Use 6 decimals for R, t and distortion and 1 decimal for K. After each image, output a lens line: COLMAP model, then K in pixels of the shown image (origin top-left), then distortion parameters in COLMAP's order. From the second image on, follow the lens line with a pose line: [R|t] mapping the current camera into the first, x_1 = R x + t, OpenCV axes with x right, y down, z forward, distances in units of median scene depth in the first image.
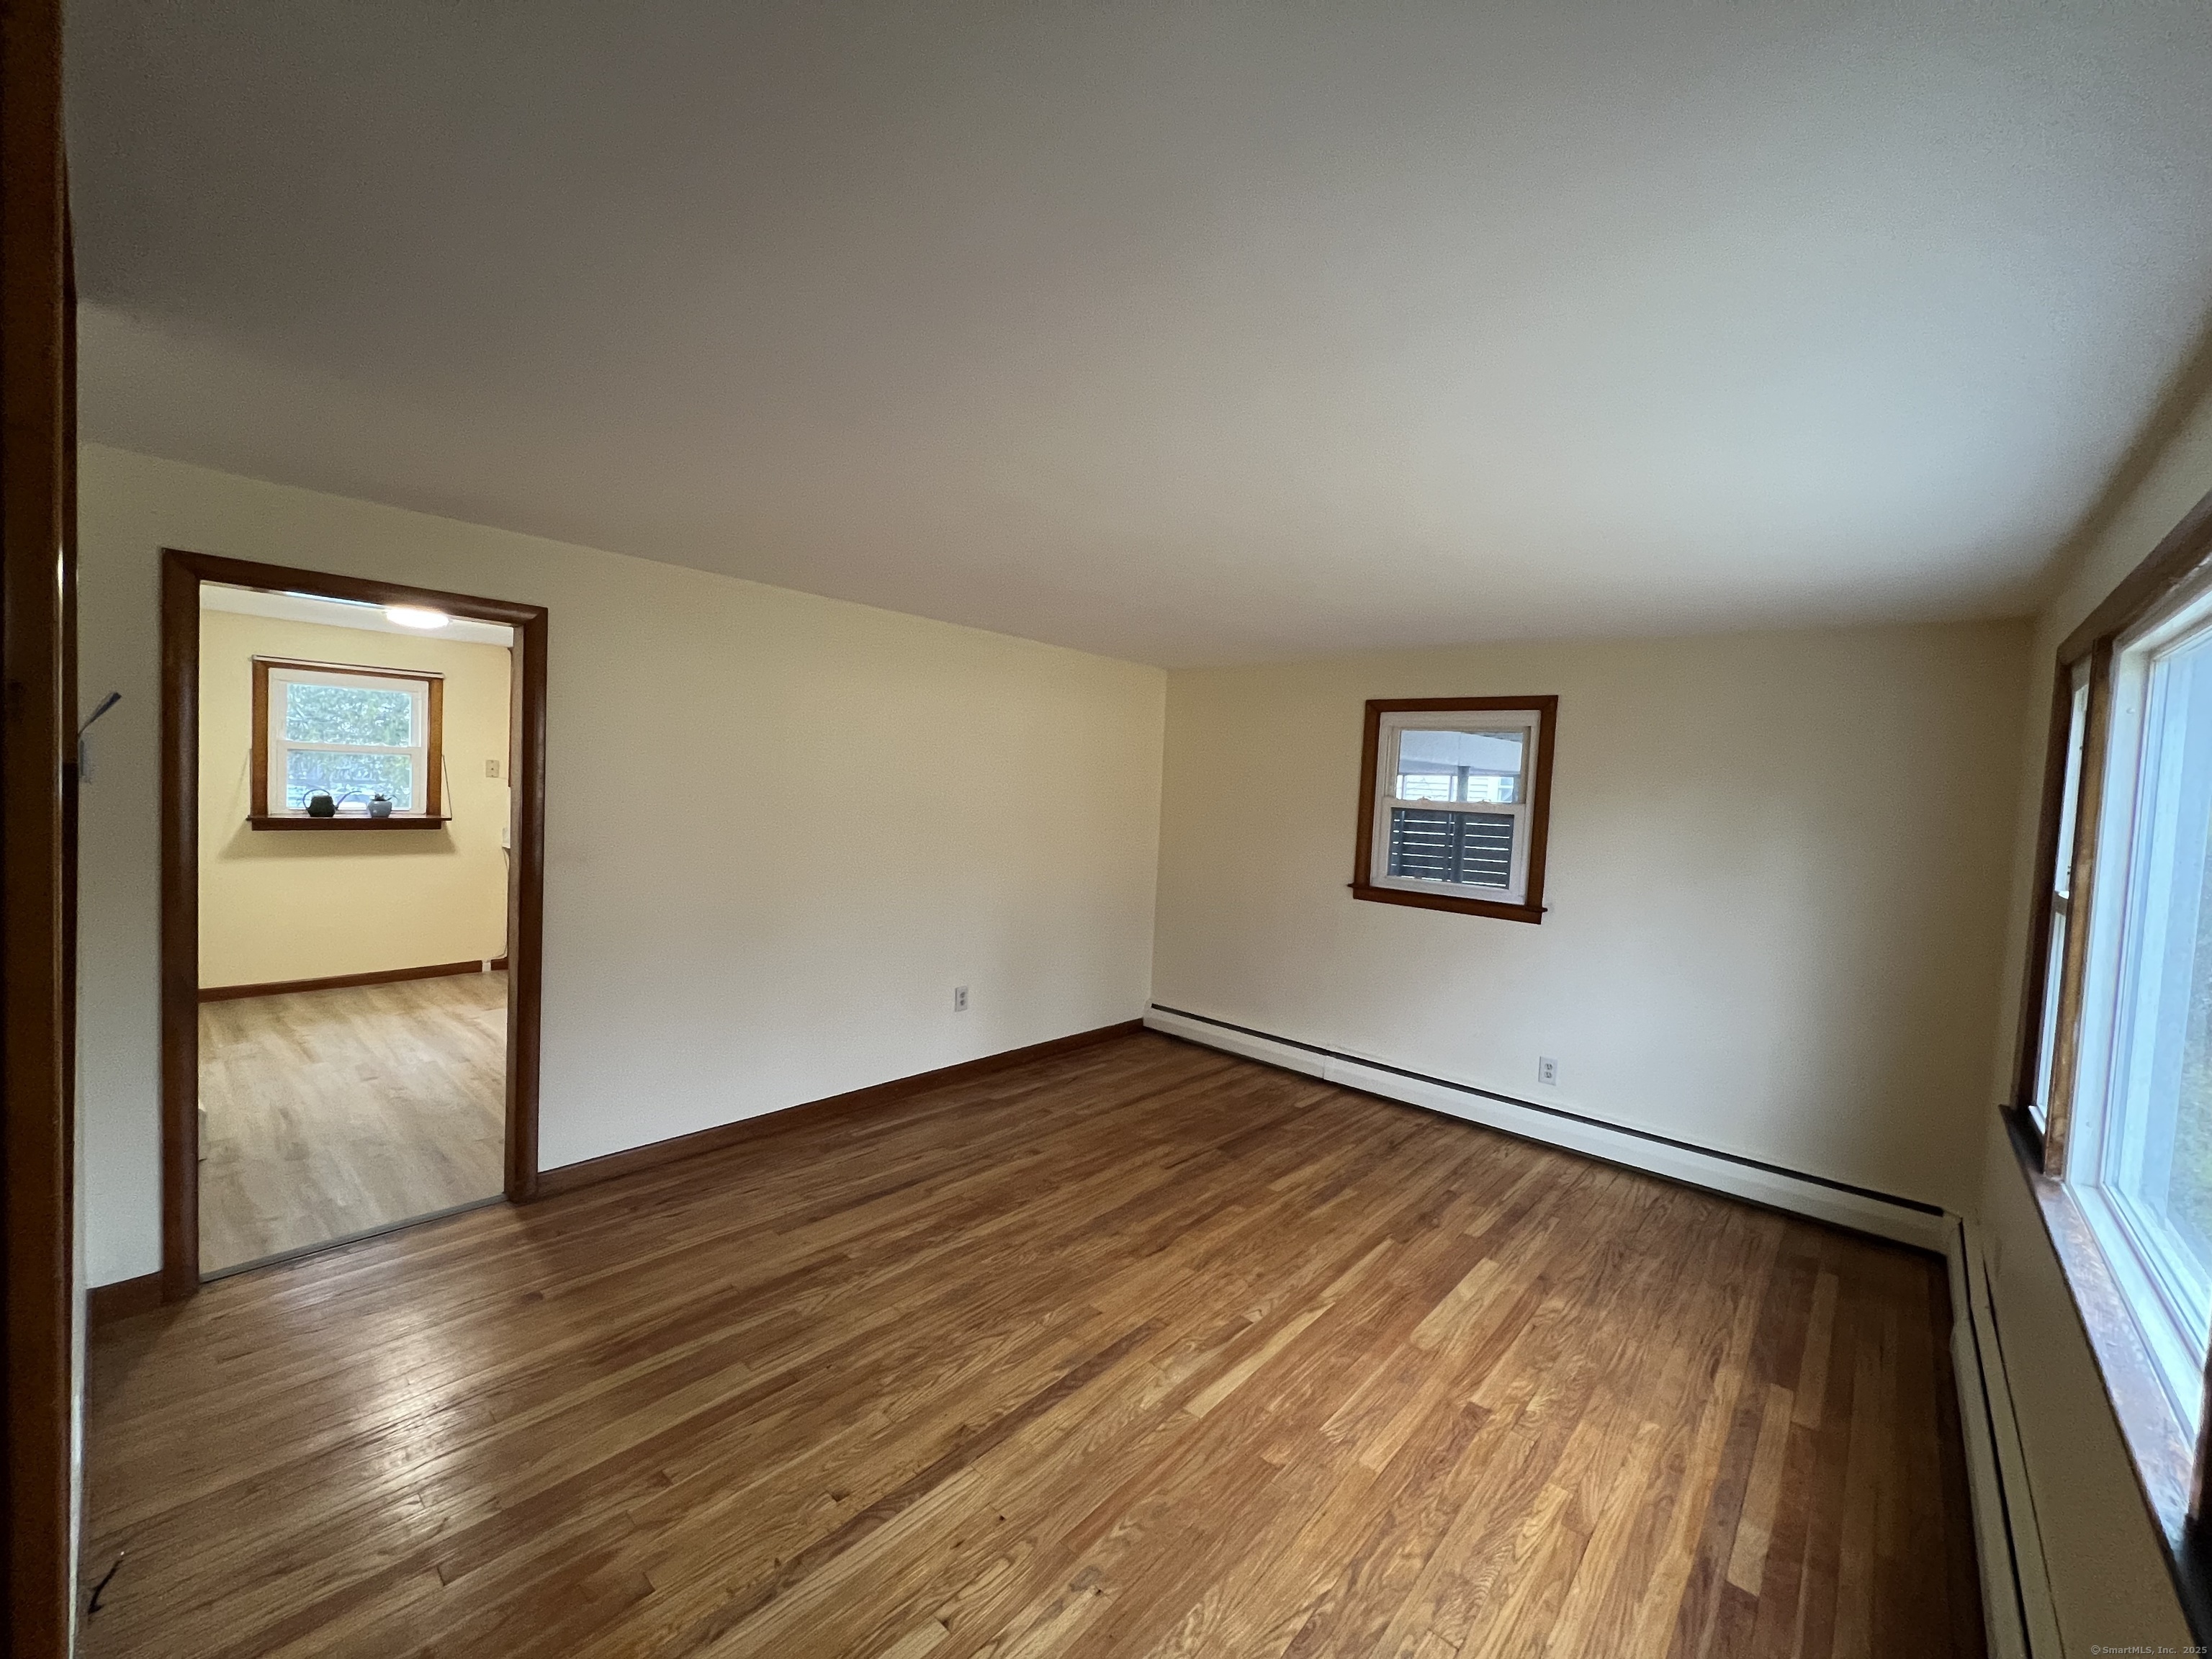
lens RADIAL K [[895.5, 0, 1106.0], [0, 895.5, 829.5], [0, 0, 1]] dist [0.000312, 0.000041]
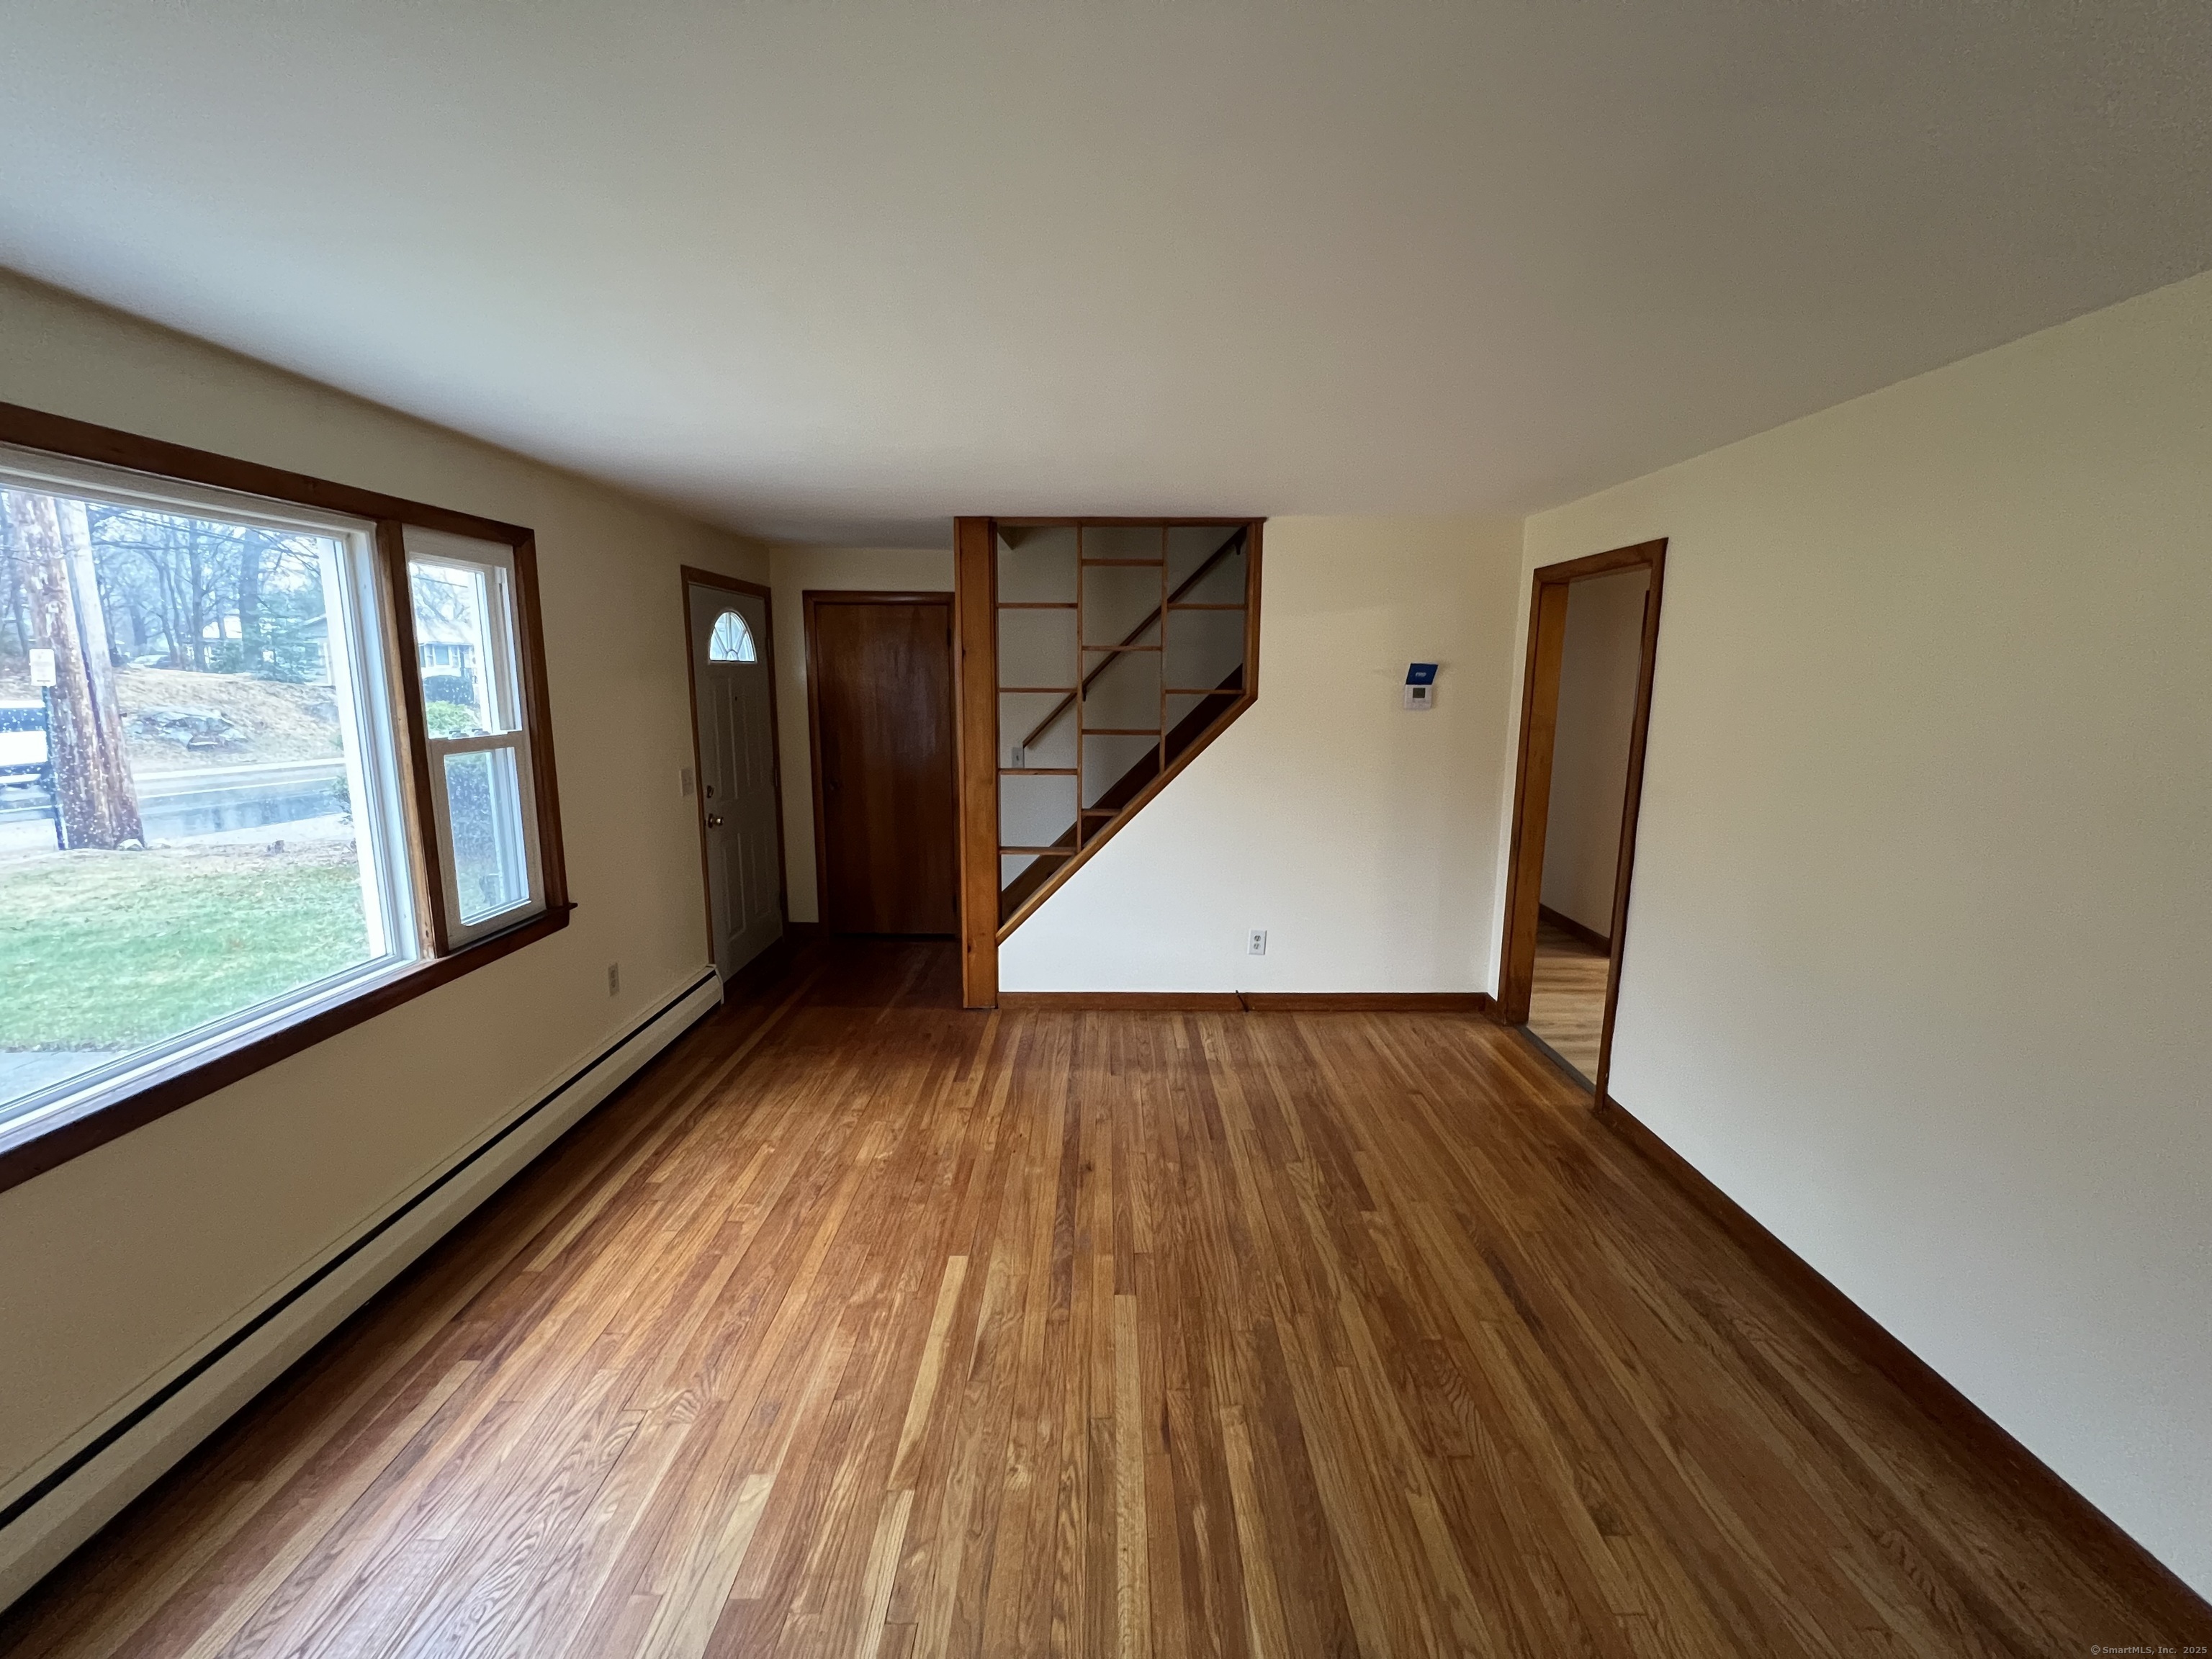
lens RADIAL K [[895.5, 0, 1106.0], [0, 895.5, 829.5], [0, 0, 1]] dist [0.000312, 0.000041]
pose [[-0.750147, 0.061567, -0.658398, 0.614027], [-0.080500, 0.979749, 0.183333, -0.082271], [0.656352, 0.190528, -0.730000, 1.706009]]
